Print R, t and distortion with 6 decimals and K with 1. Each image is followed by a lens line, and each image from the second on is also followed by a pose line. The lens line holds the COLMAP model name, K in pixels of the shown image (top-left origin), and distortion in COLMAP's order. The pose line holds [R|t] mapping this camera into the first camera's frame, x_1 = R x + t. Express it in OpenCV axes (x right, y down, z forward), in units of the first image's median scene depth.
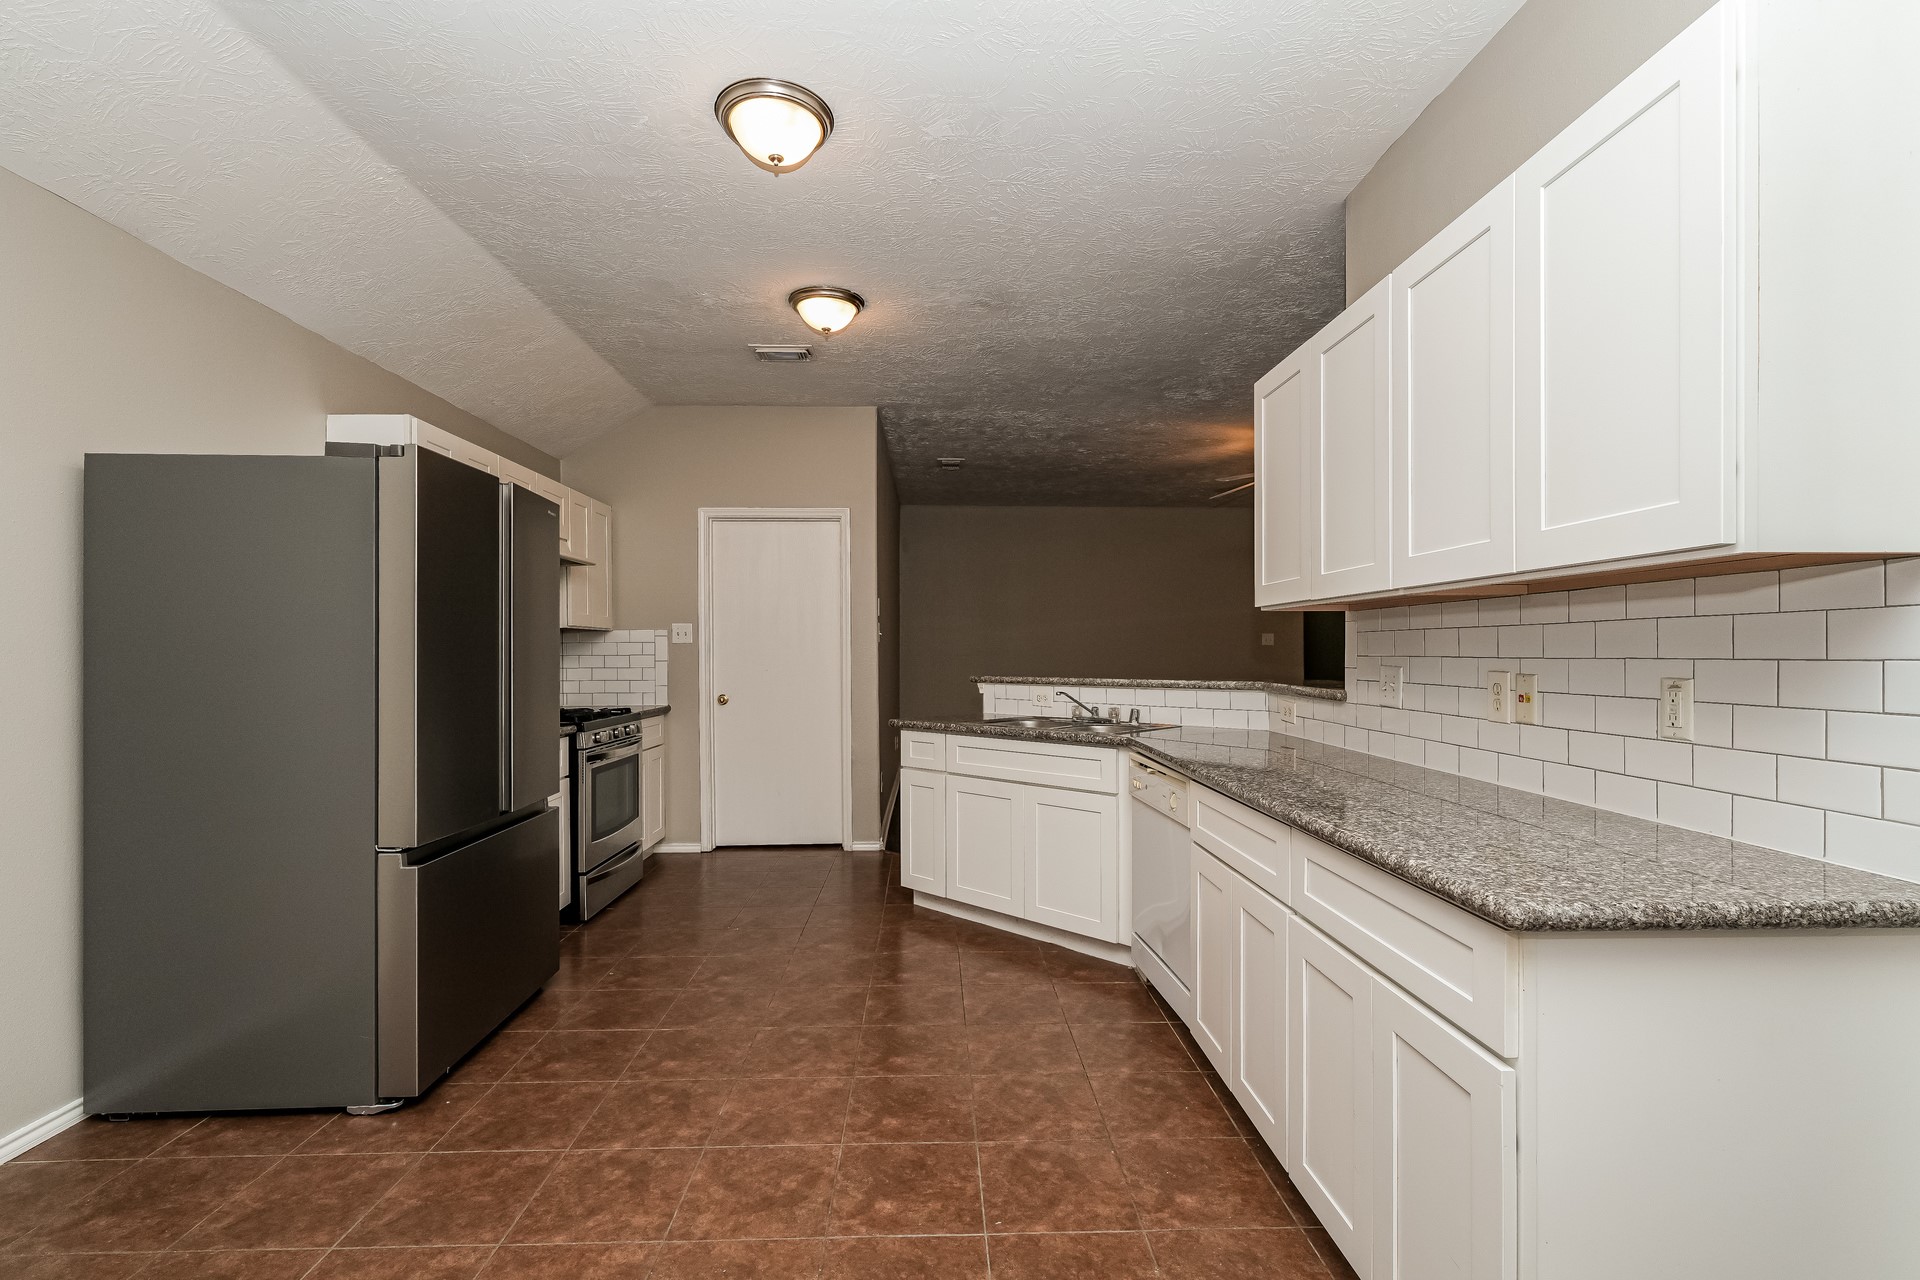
lens RADIAL K [[853.3, 0, 965.4], [0, 853.3, 650.1], [0, 0, 1]] dist [0.000122, 0.000515]
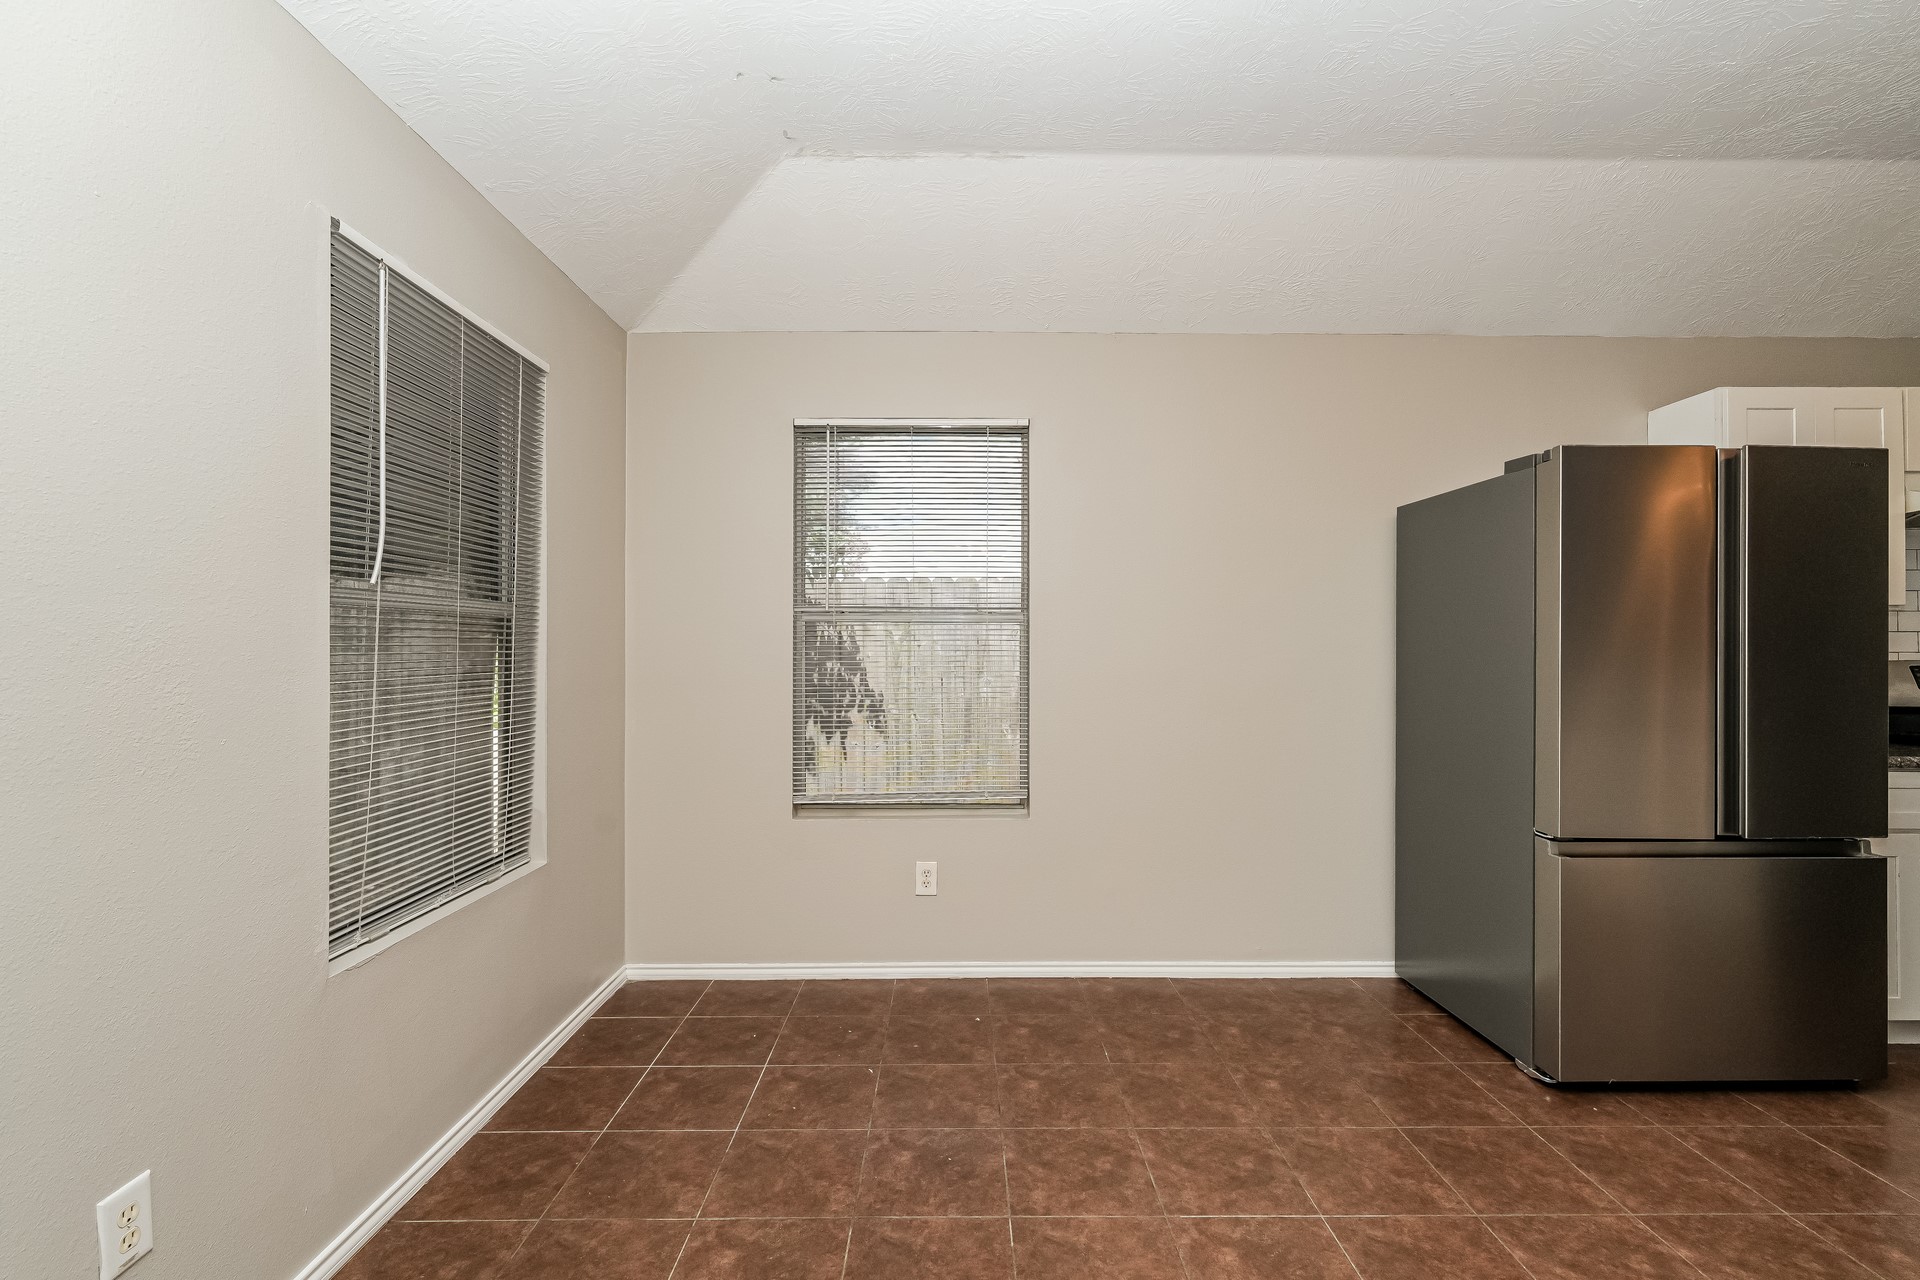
lens RADIAL K [[853.3, 0, 967.1], [0, 853.3, 647.7], [0, 0, 1]] dist [0.000122, 0.000515]
pose [[-0.031975, -0.005923, -0.999471, 0.420006], [0.000267, 0.999982, -0.005934, 0.009408], [0.999489, -0.000457, -0.031973, 0.335946]]
